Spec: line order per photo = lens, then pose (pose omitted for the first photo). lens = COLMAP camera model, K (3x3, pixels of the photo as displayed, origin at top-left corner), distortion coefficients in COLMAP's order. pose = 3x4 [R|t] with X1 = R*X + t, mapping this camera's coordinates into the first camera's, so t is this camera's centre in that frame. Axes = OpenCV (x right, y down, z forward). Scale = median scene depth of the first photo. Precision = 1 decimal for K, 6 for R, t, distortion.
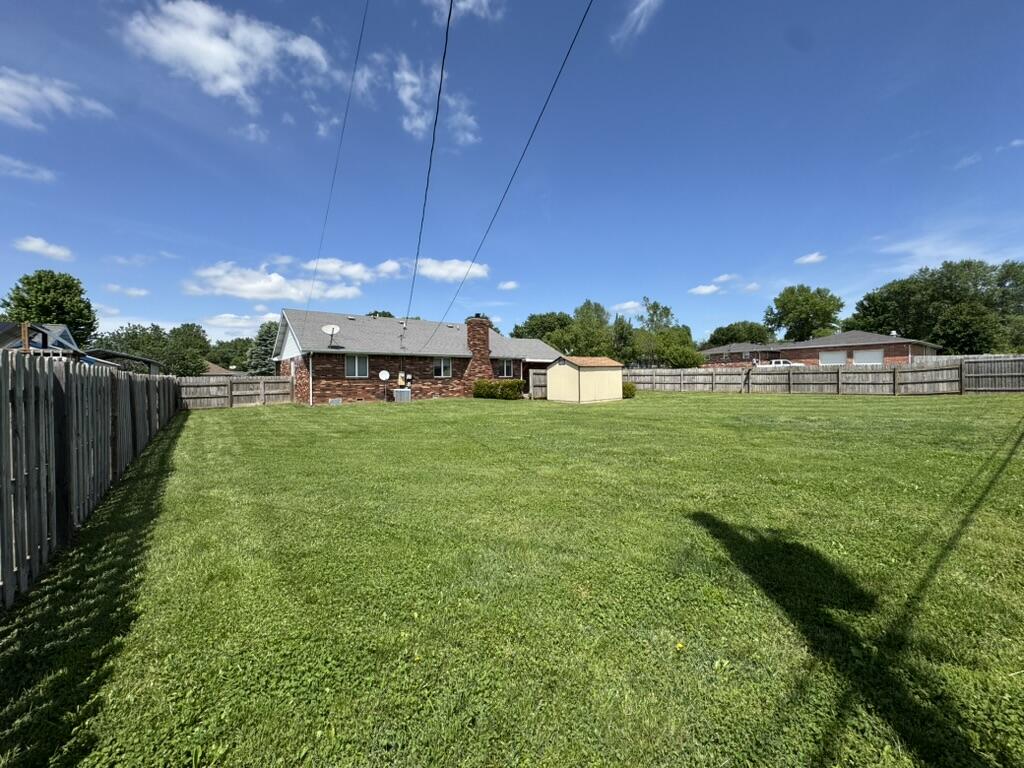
lens RADIAL K [[406.7, 0, 512.0], [0, 406.7, 384.0], [0, 0, 1]] dist [-0.002789, 0.000074]
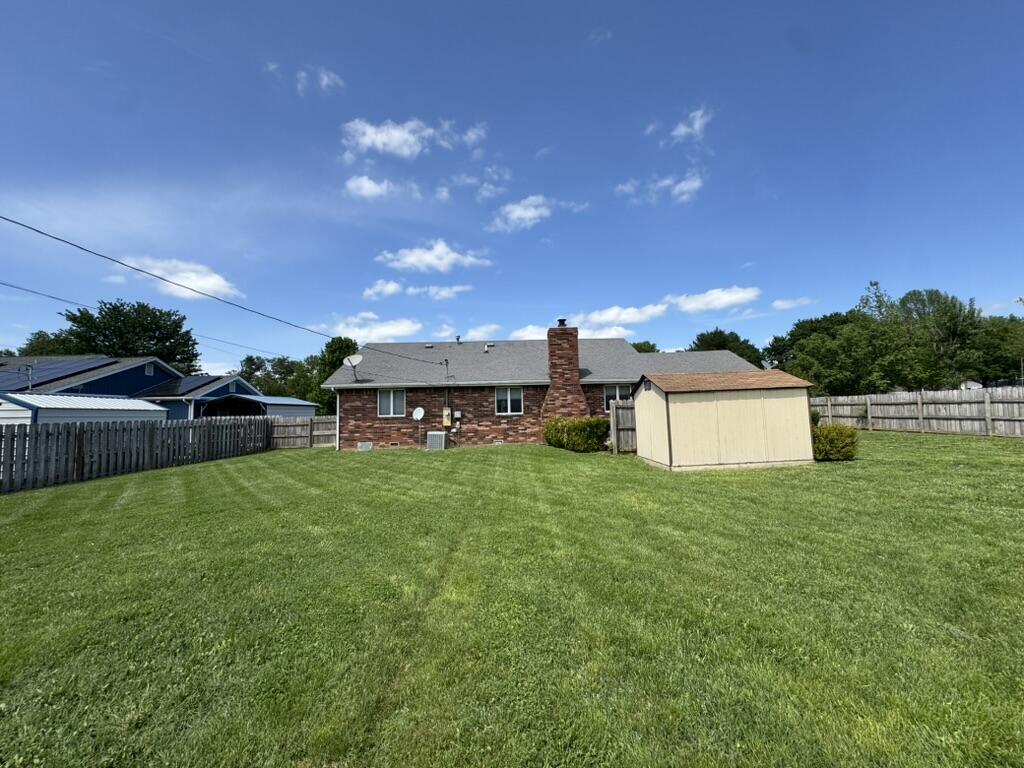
lens RADIAL K [[406.7, 0, 512.0], [0, 406.7, 384.0], [0, 0, 1]] dist [-0.002789, 0.000074]
pose [[0.801226, -0.052394, -0.596064, 0.274733], [0.008169, 0.997024, -0.076657, -0.015683], [0.598306, 0.056550, 0.799269, 0.457243]]
